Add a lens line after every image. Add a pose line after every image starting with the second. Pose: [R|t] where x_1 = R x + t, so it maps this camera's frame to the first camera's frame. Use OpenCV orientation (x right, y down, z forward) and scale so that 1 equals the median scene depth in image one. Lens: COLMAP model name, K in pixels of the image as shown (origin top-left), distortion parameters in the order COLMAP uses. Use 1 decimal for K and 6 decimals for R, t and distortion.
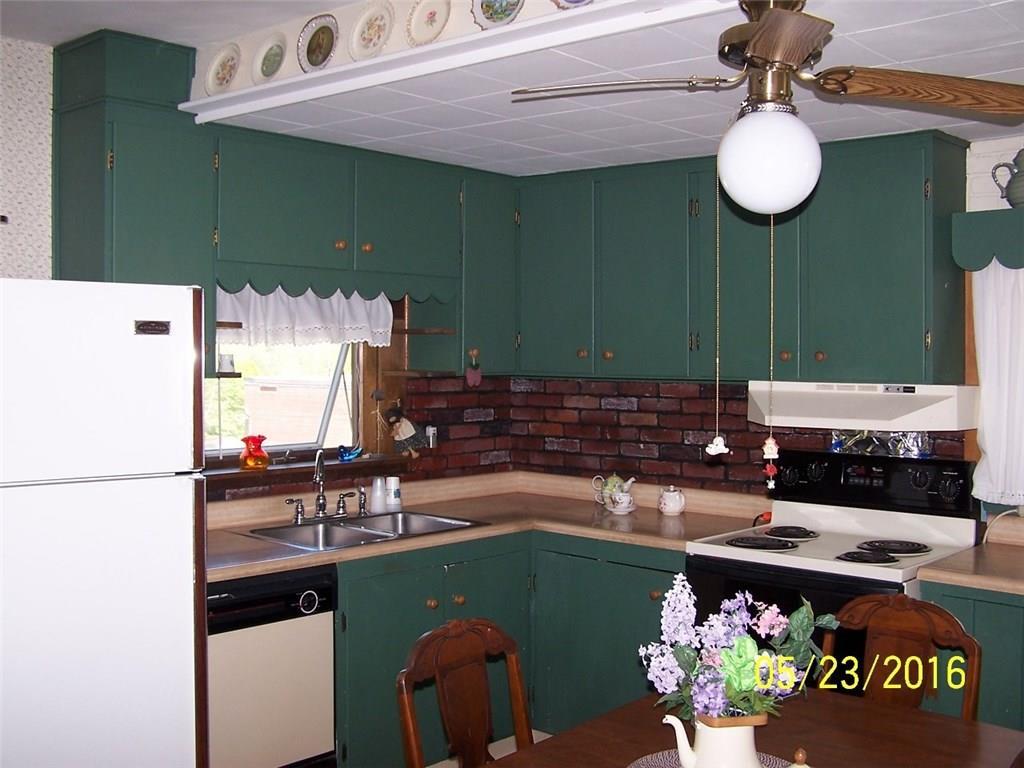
lens RADIAL K [[1167.3, 0, 512.0], [0, 1167.3, 384.0], [0, 0, 1]] dist [-0.109364, 0.031600]
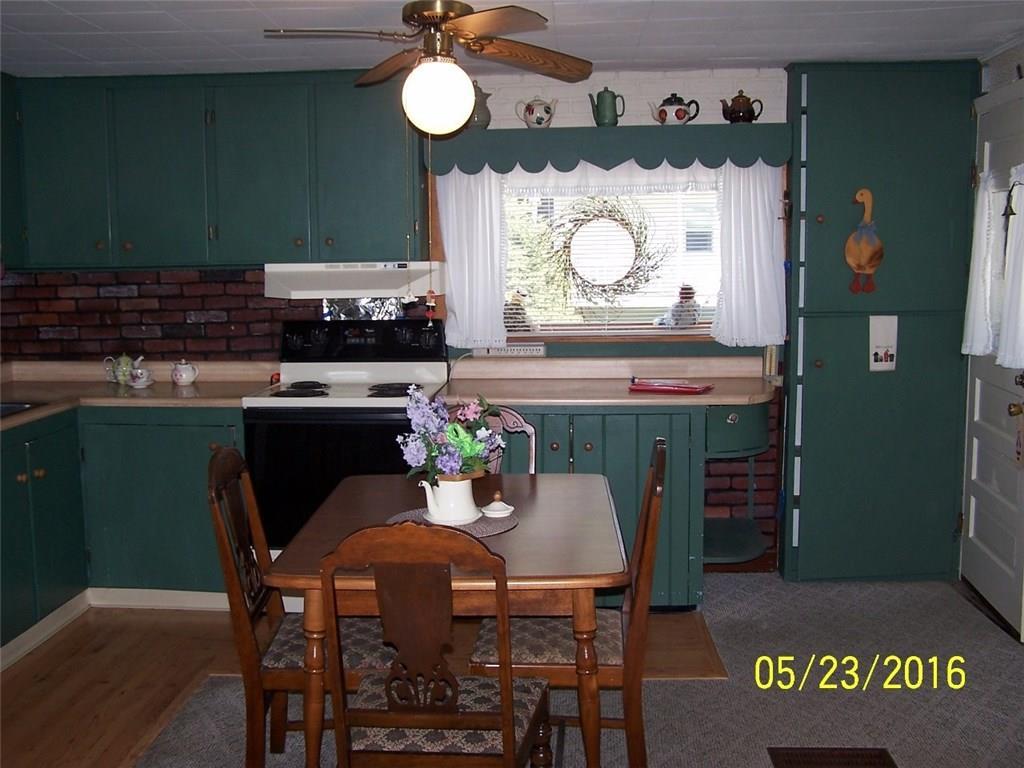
lens RADIAL K [[1167.3, 0, 512.0], [0, 1167.3, 384.0], [0, 0, 1]] dist [-0.109364, 0.031600]
pose [[0.788492, -0.085383, 0.609090, -0.295896], [0.033651, 0.994823, 0.095894, 0.012449], [-0.614124, -0.055115, 0.787282, -0.097678]]
